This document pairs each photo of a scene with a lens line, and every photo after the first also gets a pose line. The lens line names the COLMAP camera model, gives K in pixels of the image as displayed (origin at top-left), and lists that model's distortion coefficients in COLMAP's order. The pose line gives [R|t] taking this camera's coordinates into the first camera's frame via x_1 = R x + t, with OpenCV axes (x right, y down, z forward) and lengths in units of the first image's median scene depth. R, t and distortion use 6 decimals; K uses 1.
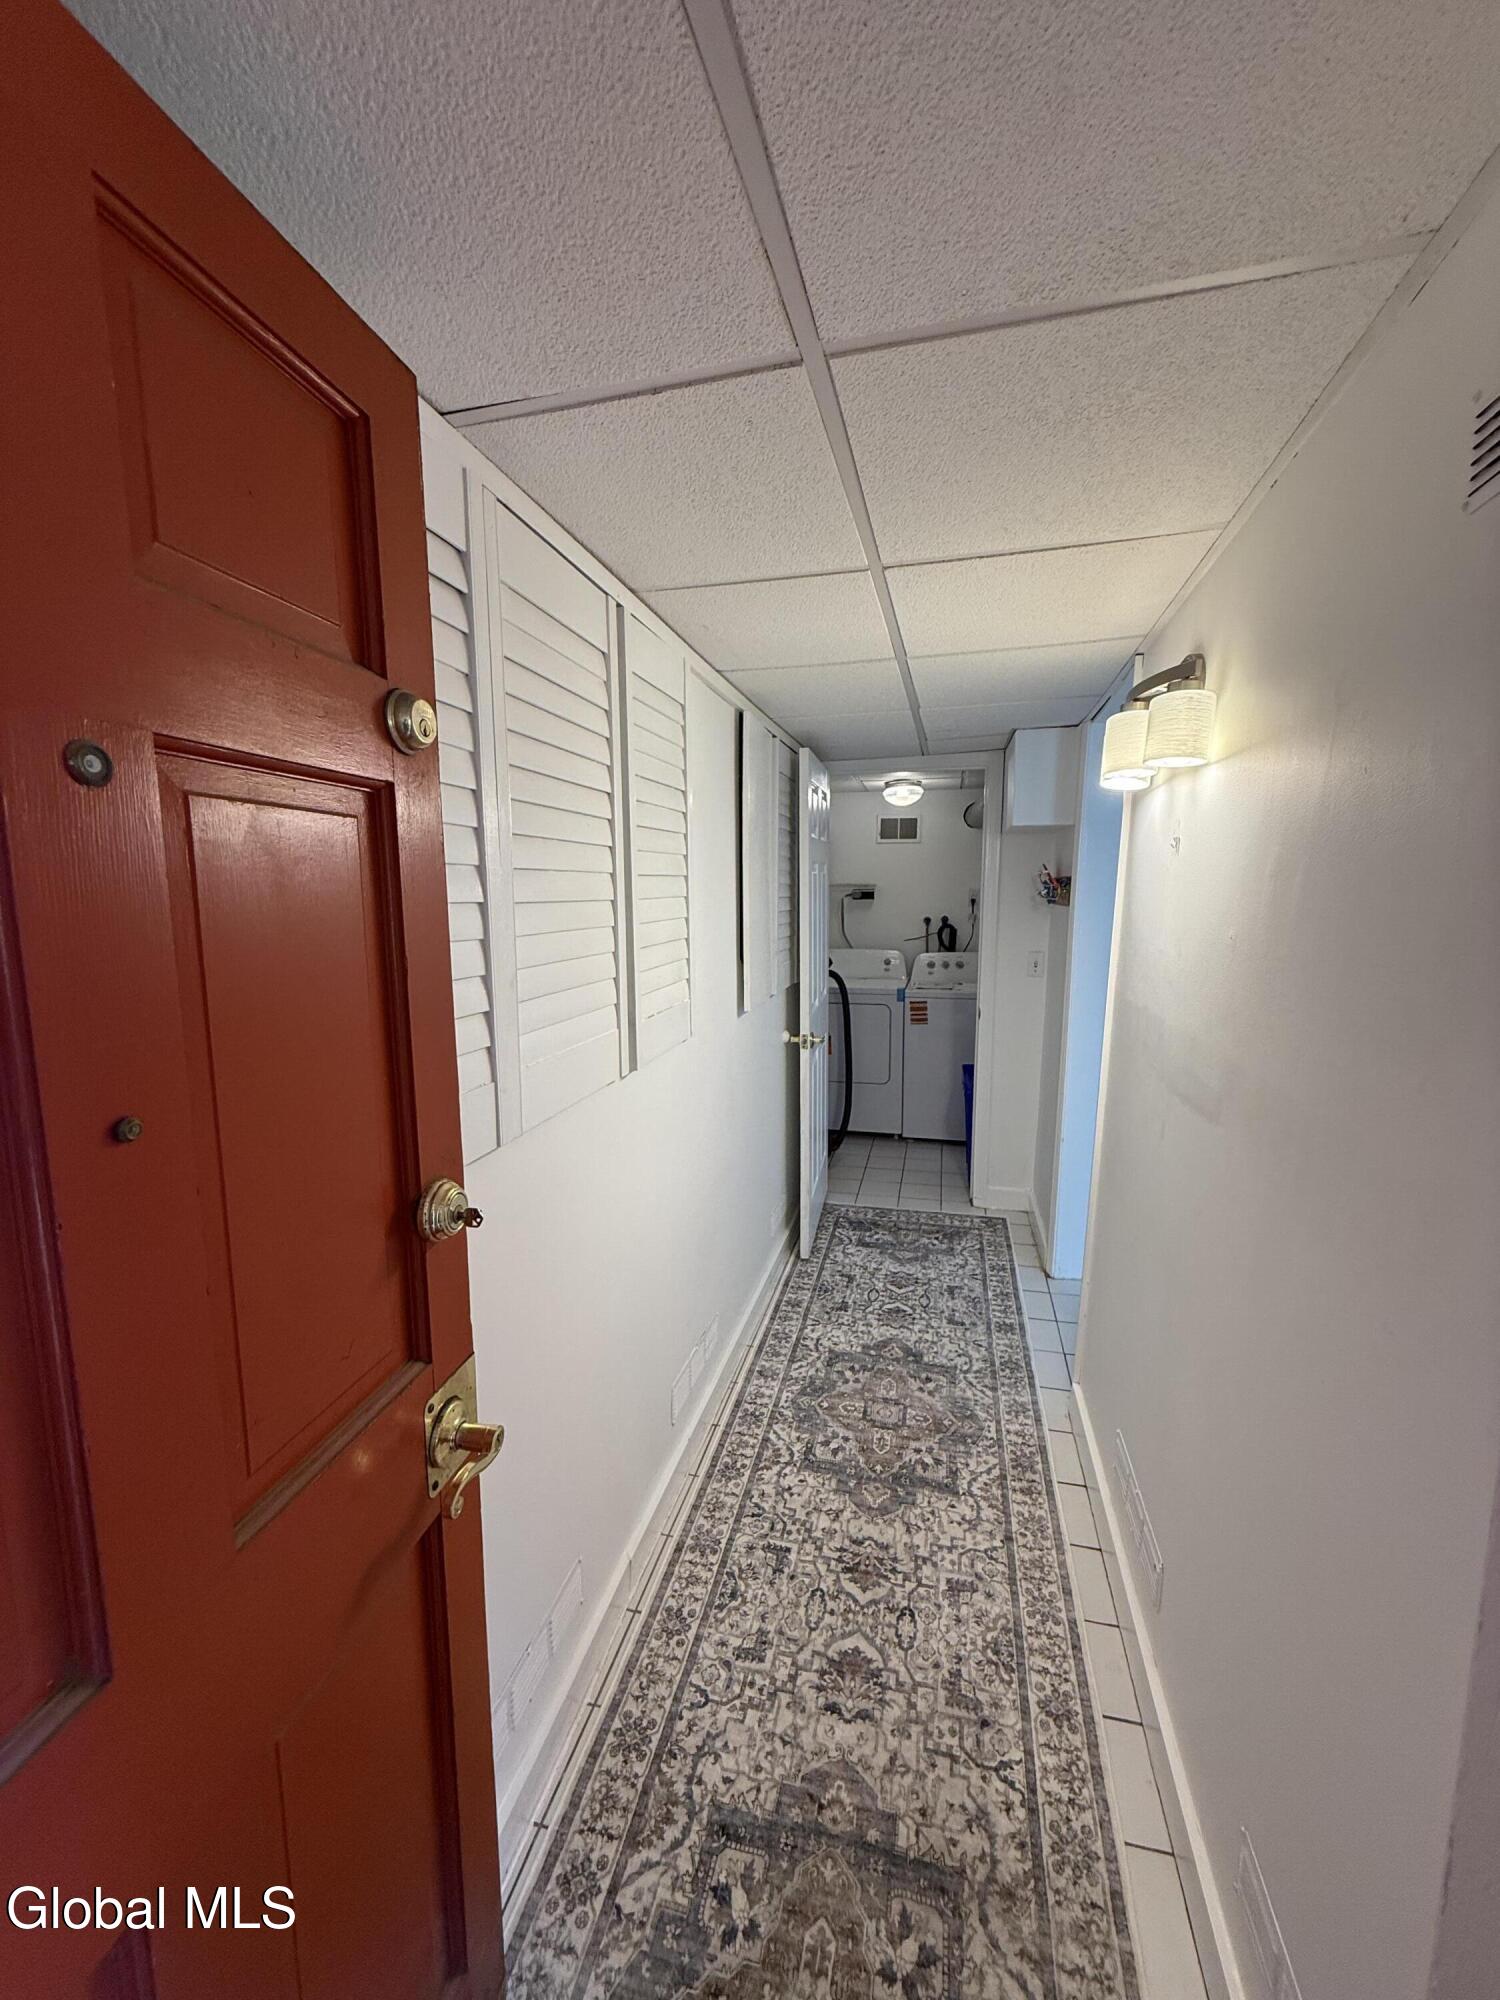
lens RADIAL K [[797.4, 0, 747.1], [0, 797.4, 994.9], [0, 0, 1]] dist [0.000758, -0.000160]
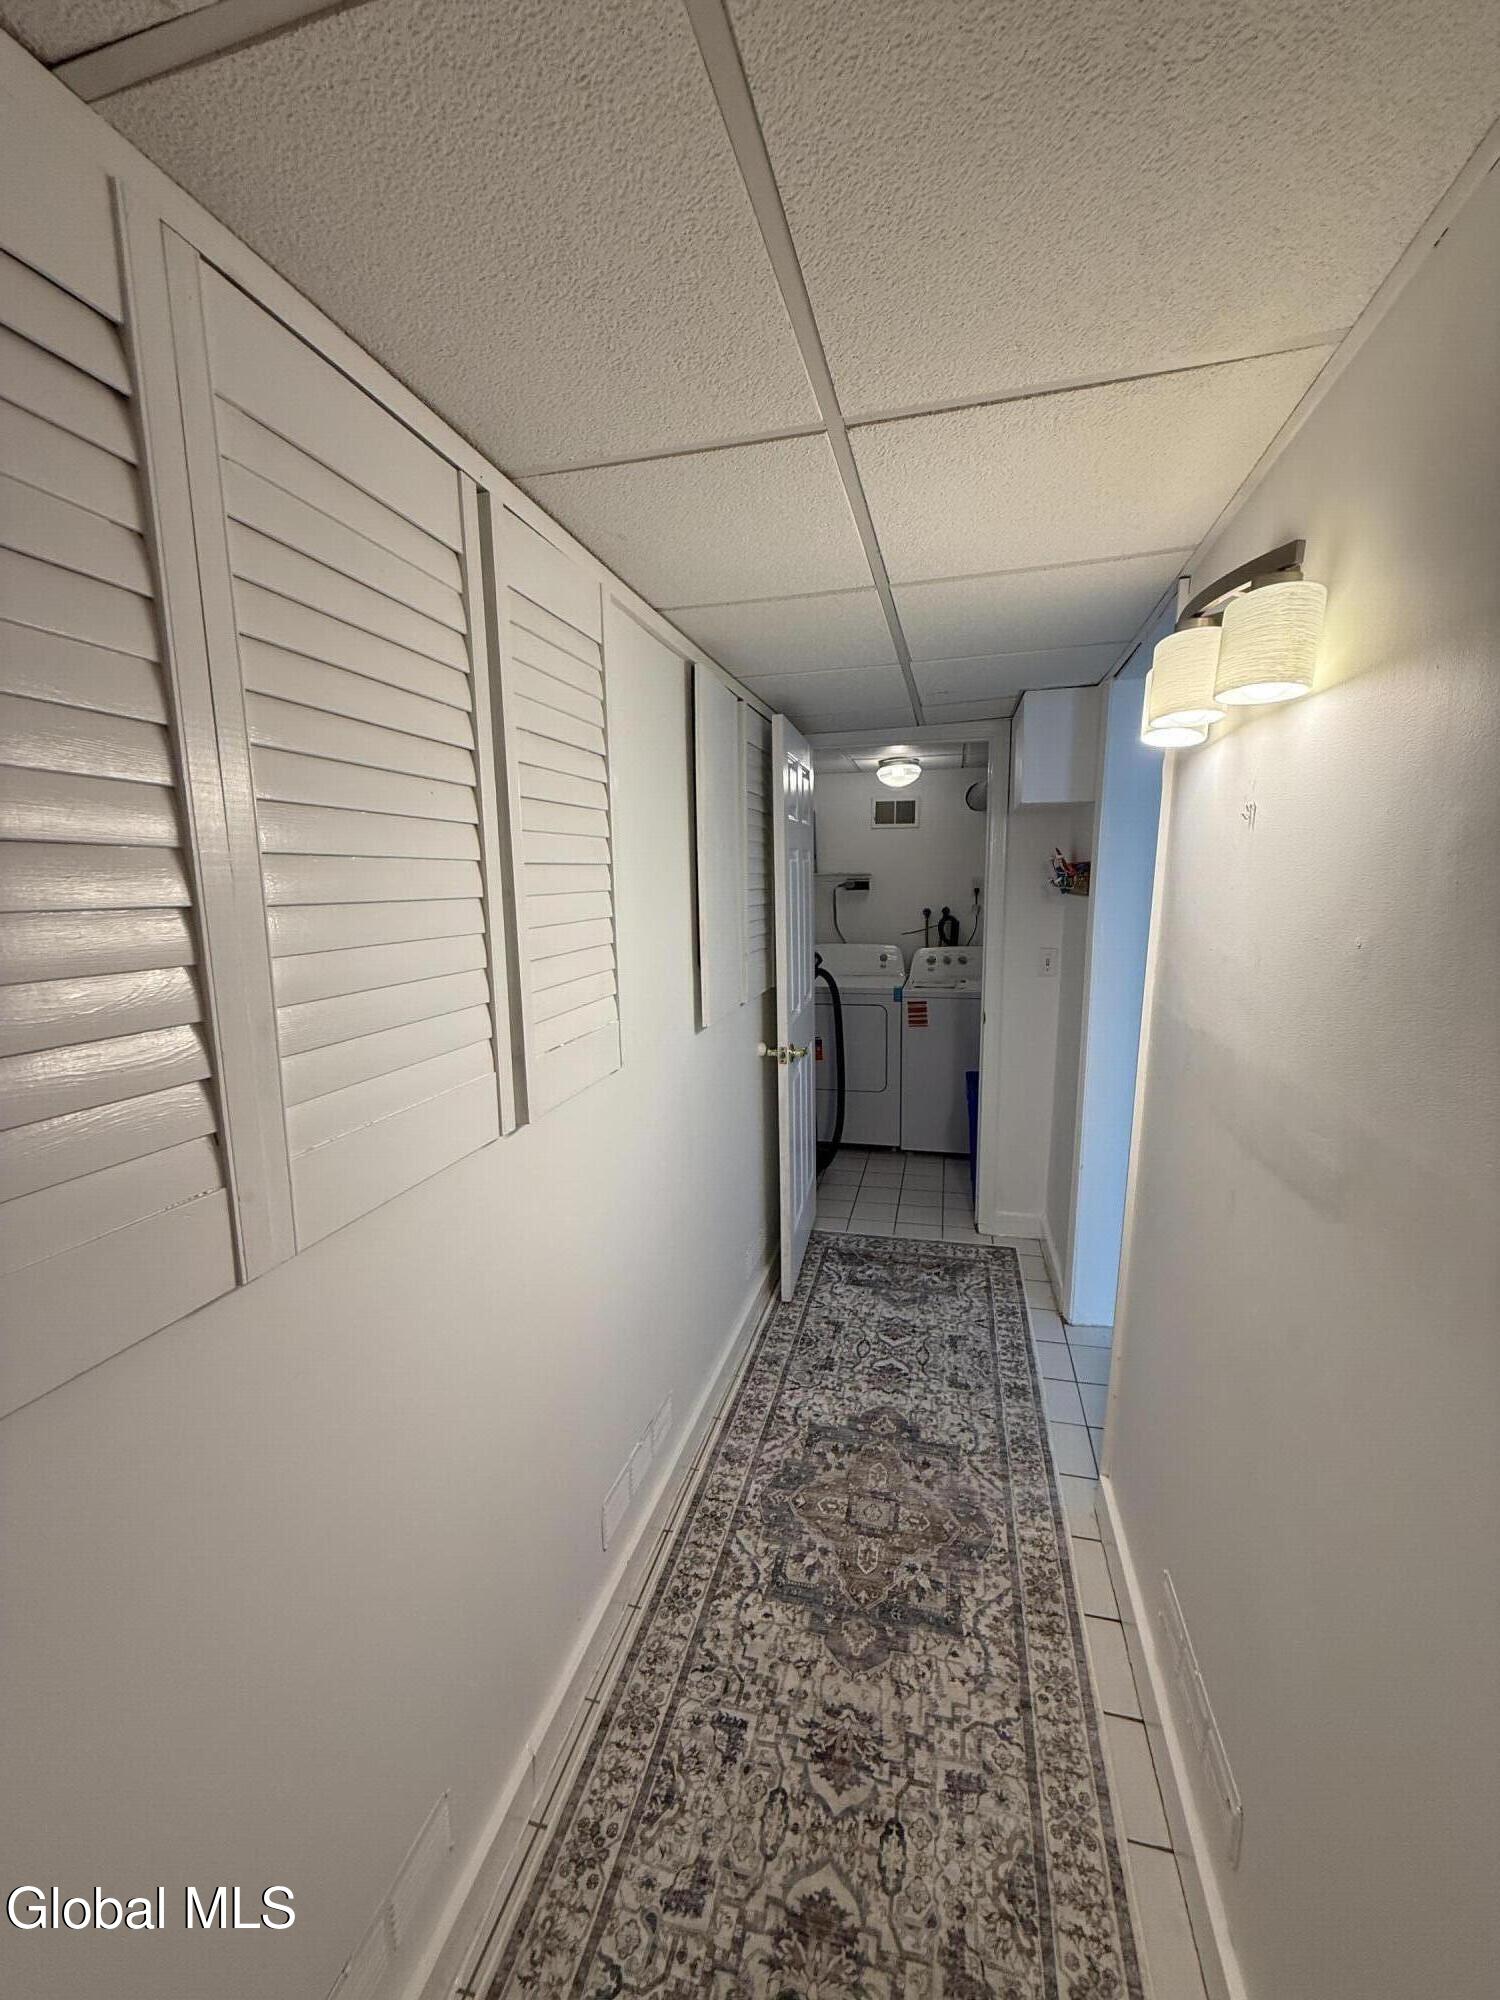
lens RADIAL K [[797.4, 0, 747.4], [0, 797.4, 996.3], [0, 0, 1]] dist [0.000758, -0.000160]
pose [[0.999940, -0.009743, -0.005070, 0.057493], [0.009809, 0.999867, 0.013045, -0.026147], [0.004942, -0.013094, 0.999902, 0.196950]]
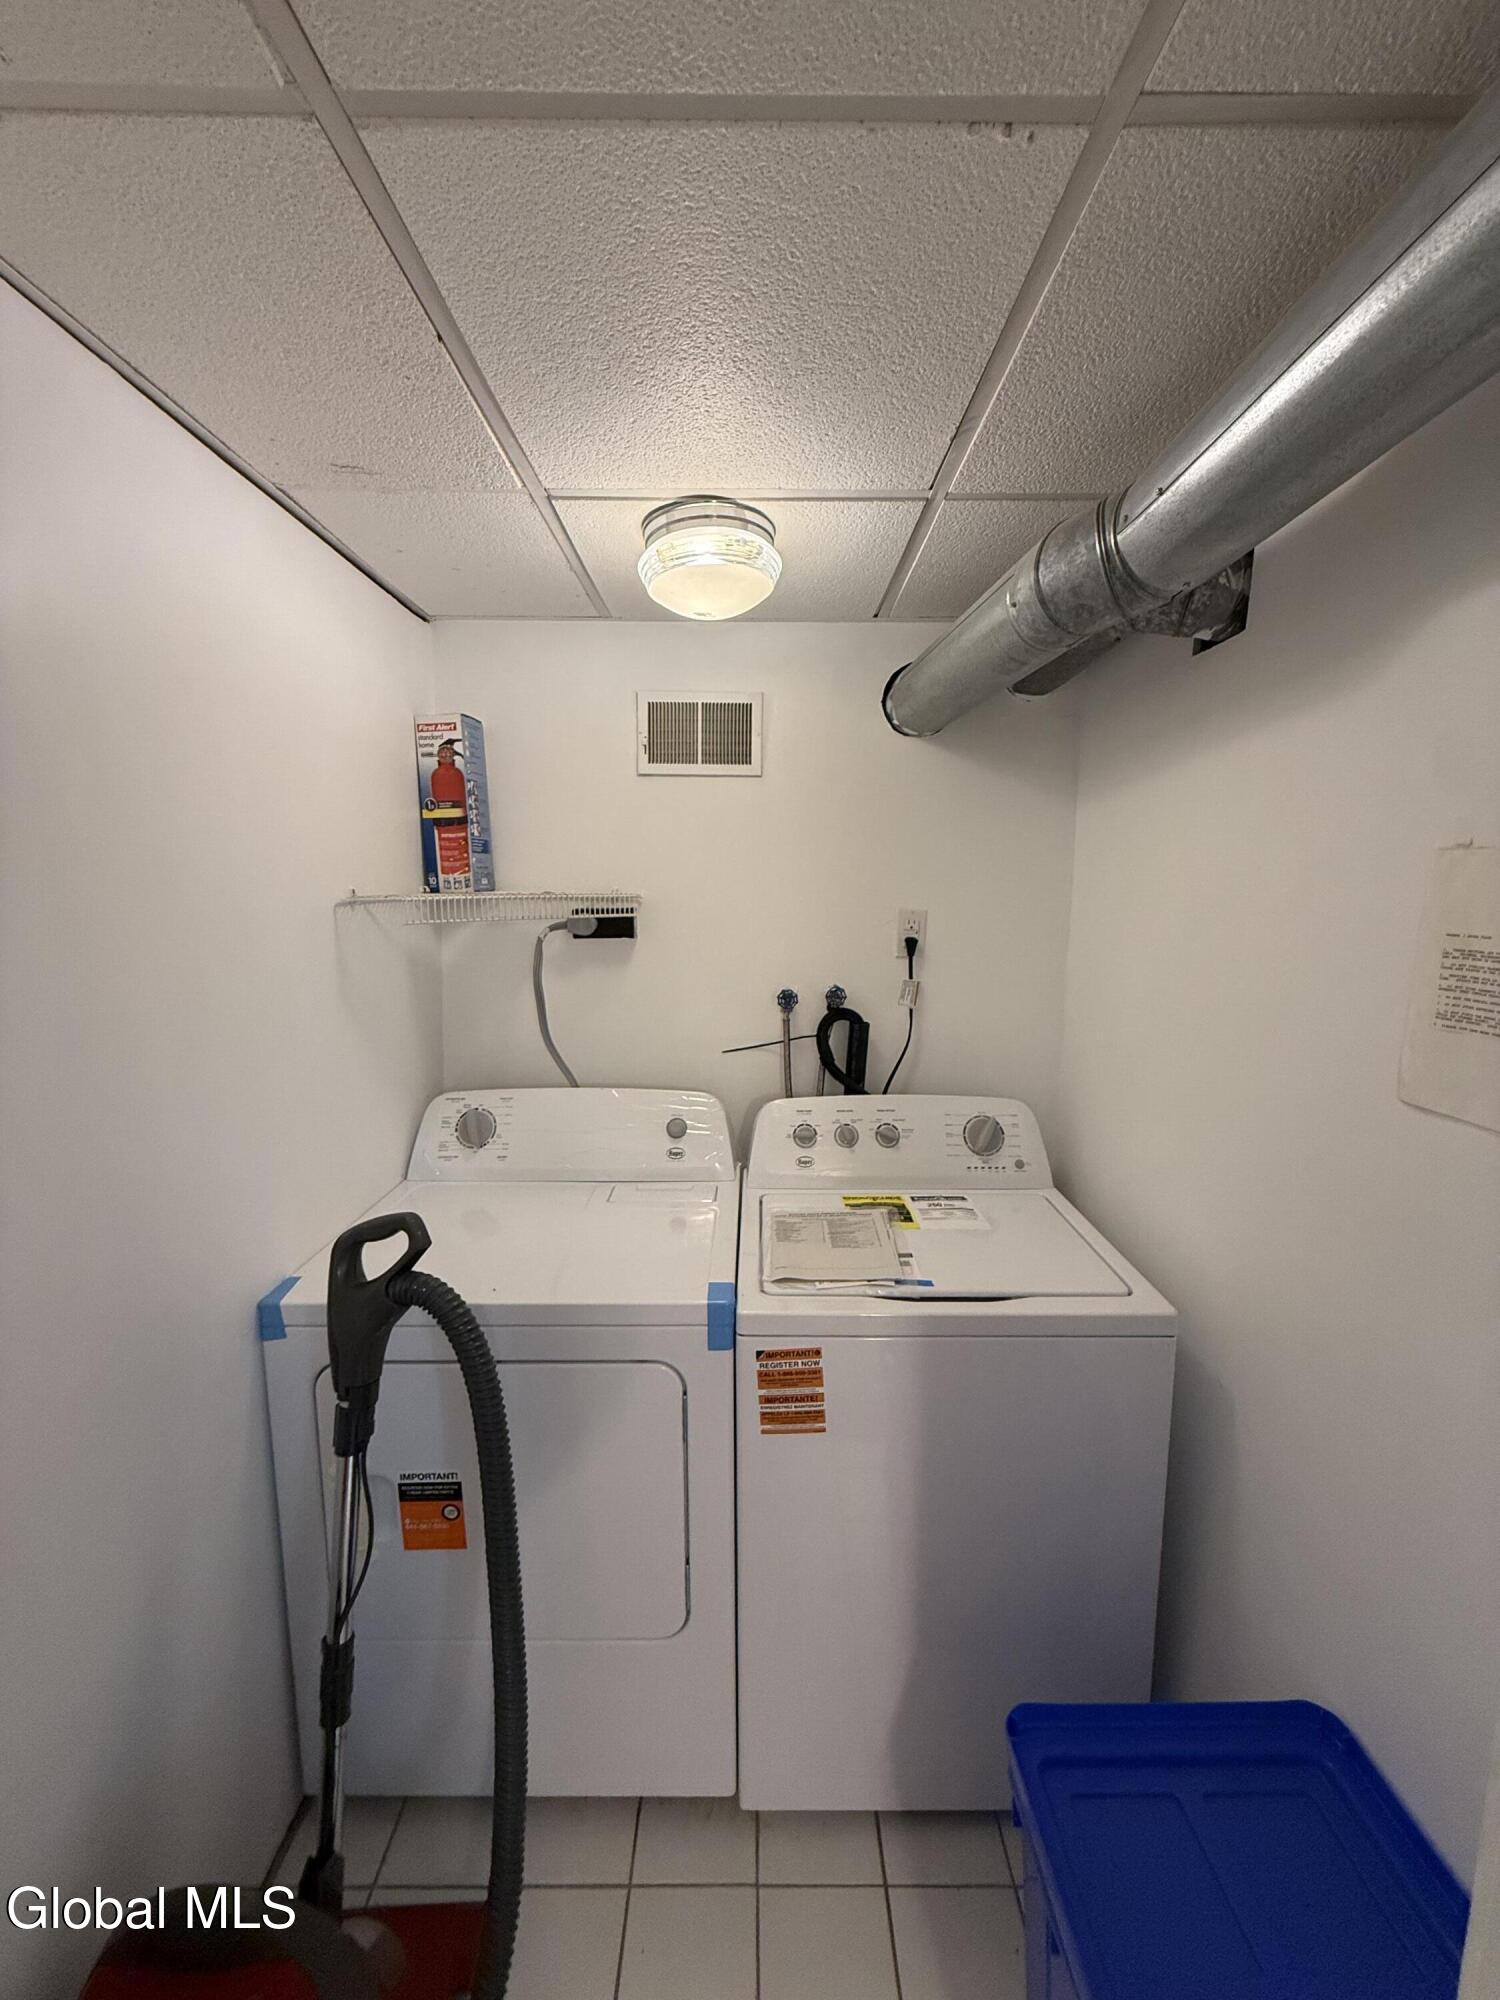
lens RADIAL K [[797.4, 0, 747.0], [0, 797.4, 1000.2], [0, 0, 1]] dist [0.000758, -0.000160]
pose [[0.972094, -0.031054, 0.232527, 0.323344], [0.026606, 0.999399, 0.022242, -0.257630], [-0.233078, -0.015435, 0.972336, 1.683473]]
